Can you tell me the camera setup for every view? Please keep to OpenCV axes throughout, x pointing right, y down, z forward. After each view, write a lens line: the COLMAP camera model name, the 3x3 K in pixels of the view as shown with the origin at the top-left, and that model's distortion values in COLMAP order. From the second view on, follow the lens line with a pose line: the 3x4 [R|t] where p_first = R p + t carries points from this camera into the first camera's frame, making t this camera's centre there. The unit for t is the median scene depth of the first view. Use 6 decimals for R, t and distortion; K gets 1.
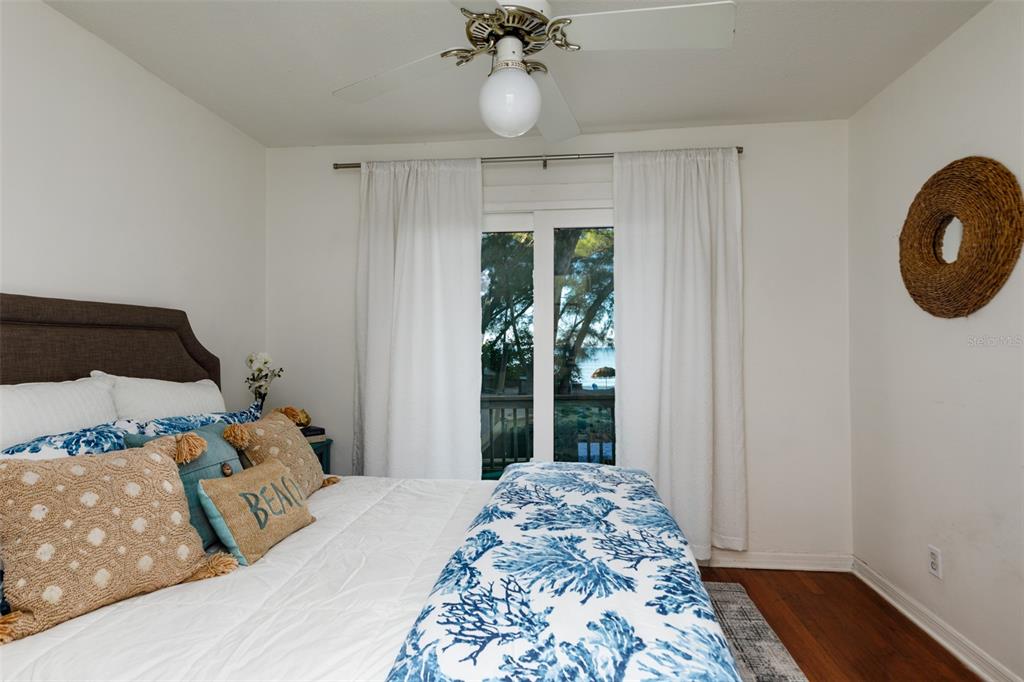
lens RADIAL K [[503.2, 0, 512.0], [0, 503.2, 341.0], [0, 0, 1]] dist [0.000530, 0.000292]
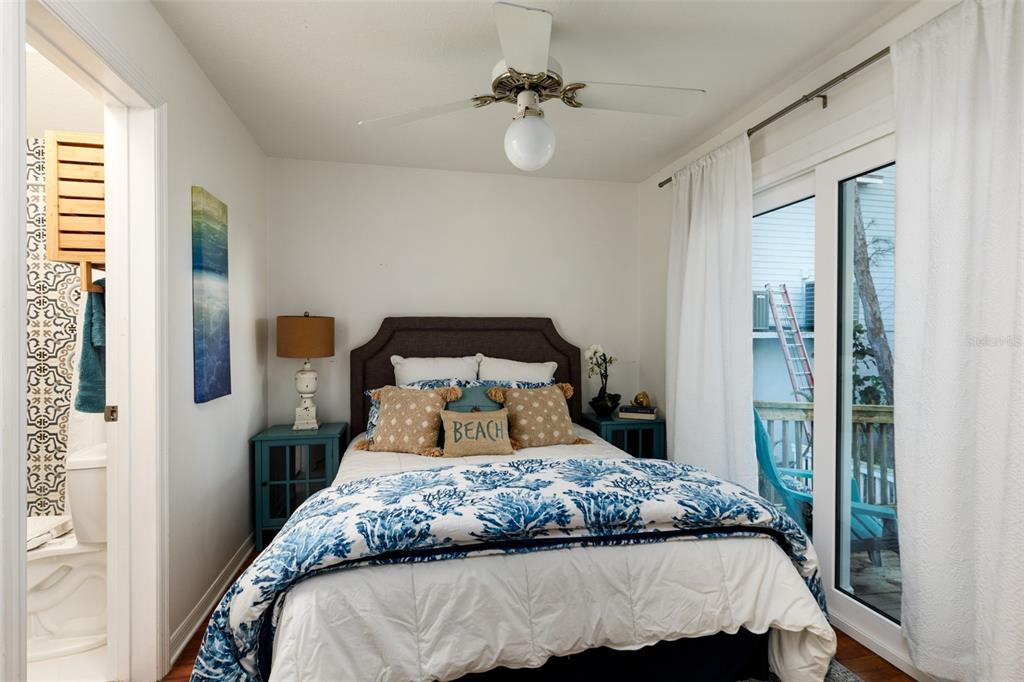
lens RADIAL K [[480.5, 0, 512.0], [0, 480.5, 341.0], [0, 0, 1]] dist [0.000058, 0.000252]
pose [[0.337613, 0.002235, -0.941282, 1.098162], [0.012308, 0.999901, 0.006789, 0.000696], [0.941205, -0.013878, 0.337552, 0.565313]]
